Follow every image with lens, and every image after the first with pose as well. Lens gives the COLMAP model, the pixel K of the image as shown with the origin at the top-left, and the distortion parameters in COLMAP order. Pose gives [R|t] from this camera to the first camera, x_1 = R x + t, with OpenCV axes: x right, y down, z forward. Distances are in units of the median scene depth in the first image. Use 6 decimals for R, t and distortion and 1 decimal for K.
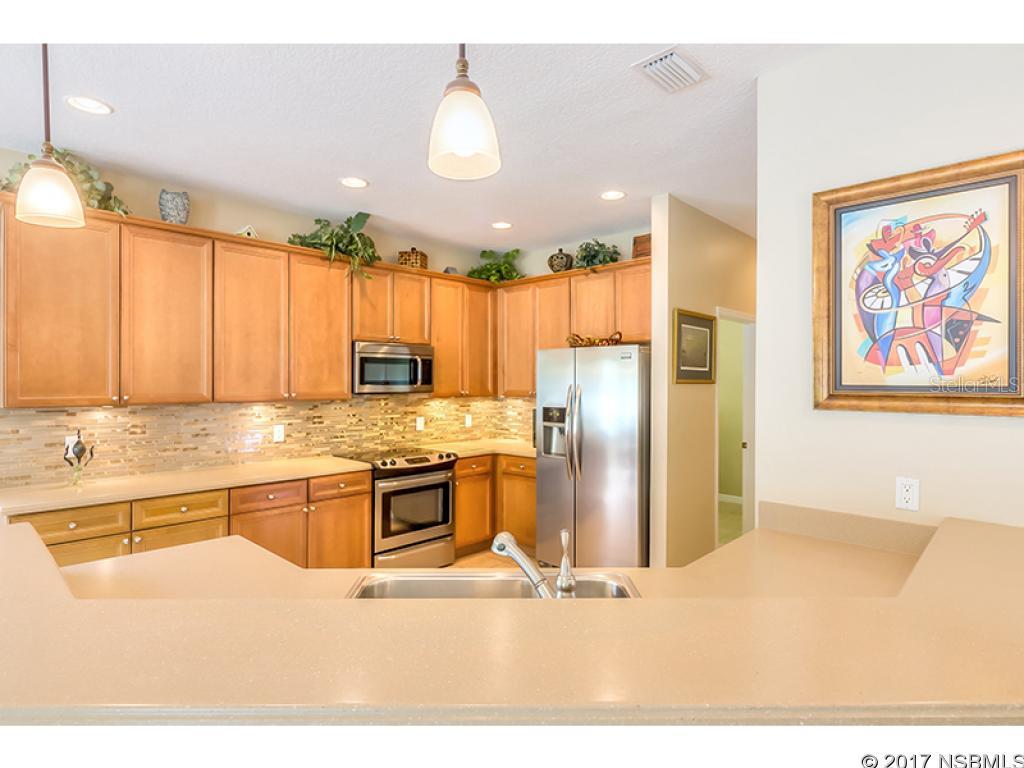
lens RADIAL K [[546.1, 0, 511.2], [0, 546.1, 383.2], [0, 0, 1]] dist [-0.006808, 0.000174]
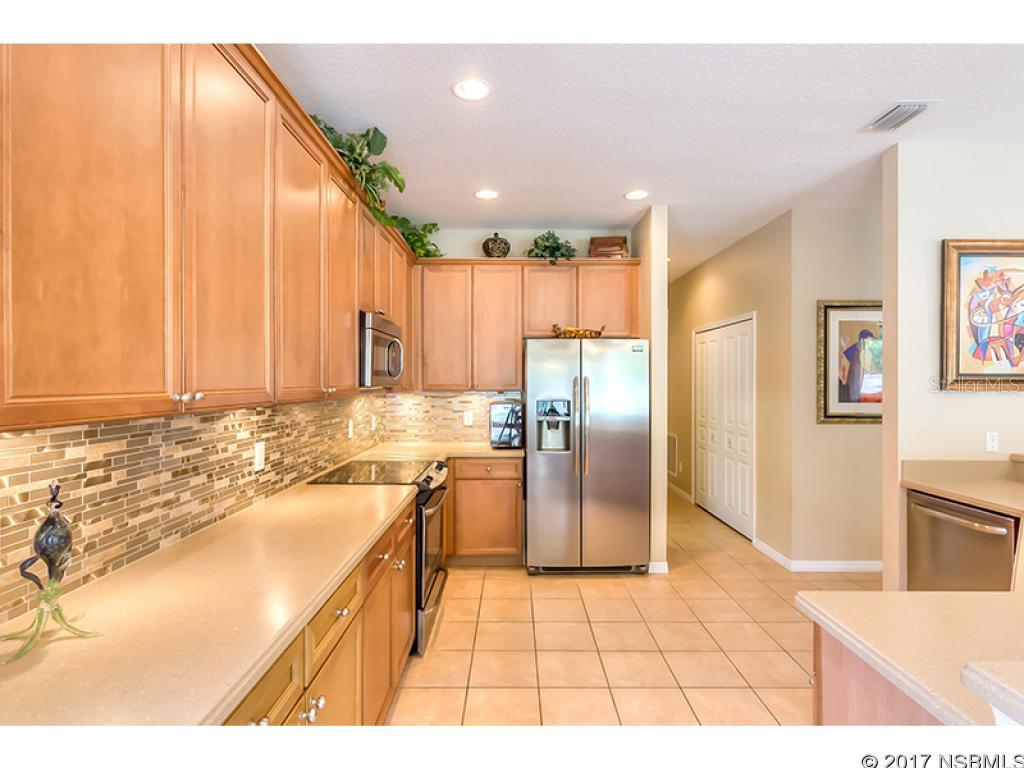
lens RADIAL K [[520.0, 0, 514.8], [0, 520.0, 382.2], [0, 0, 1]] dist [0.001252, -0.000224]
pose [[0.723310, -0.001068, 0.690523, -0.668749], [0.001757, 0.999998, -0.000293, 0.013950], [-0.690521, 0.001425, 0.723311, 0.440266]]
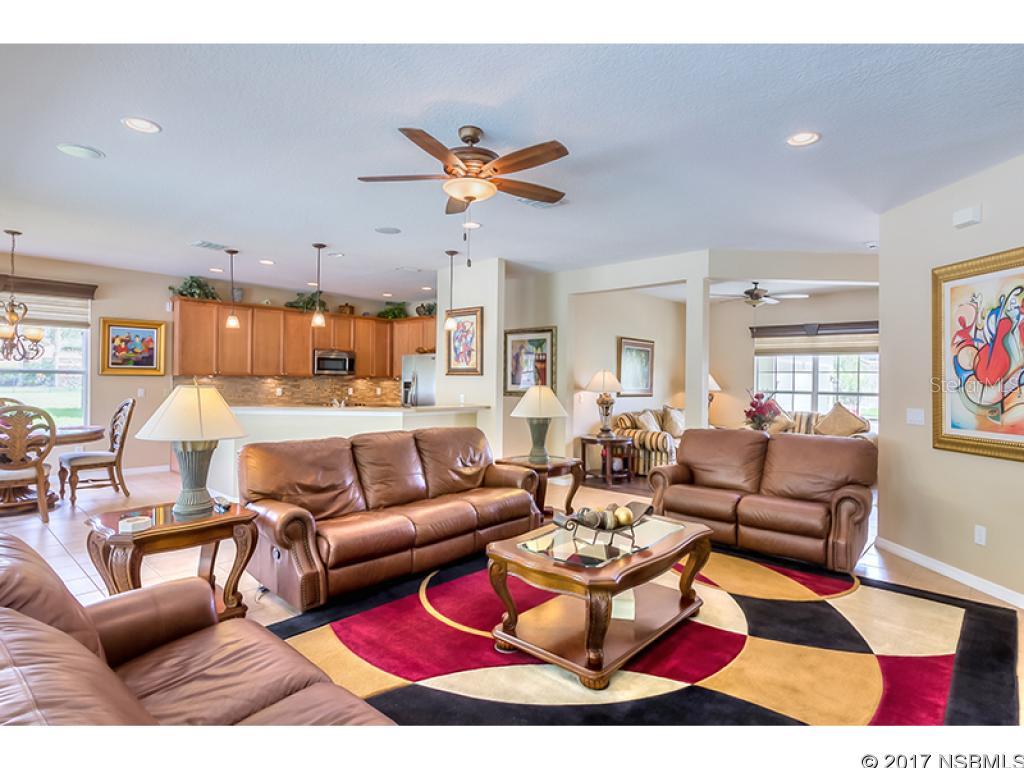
lens RADIAL K [[546.1, 0, 516.2], [0, 546.1, 381.4], [0, 0, 1]] dist [-0.006808, 0.000174]
pose [[0.999729, 0.011016, 0.020514, 0.510276], [-0.010988, 0.999938, -0.001513, 0.045795], [-0.020530, 0.001287, 0.999788, -1.284095]]
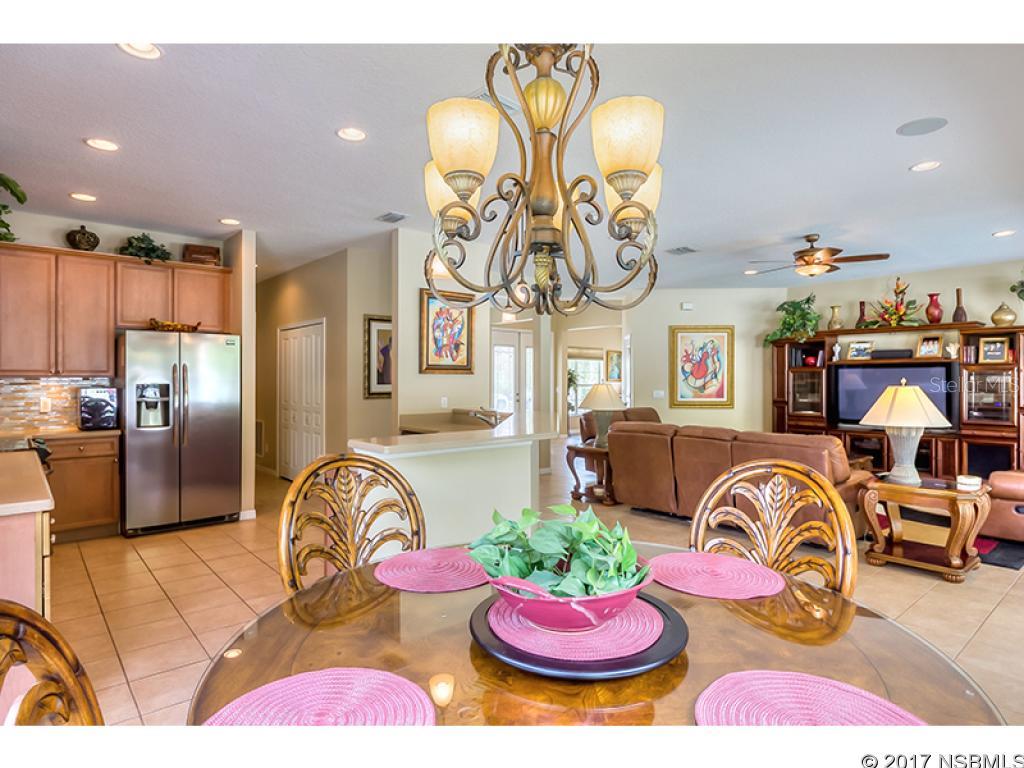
lens RADIAL K [[574.4, 0, 512.5], [0, 574.4, 377.2], [0, 0, 1]] dist [-0.002284, -0.000545]
pose [[0.099417, 0.003776, 0.995039, -1.133660], [0.003445, 0.999986, -0.004138, 0.042391], [-0.995040, 0.003839, 0.099402, 0.176552]]
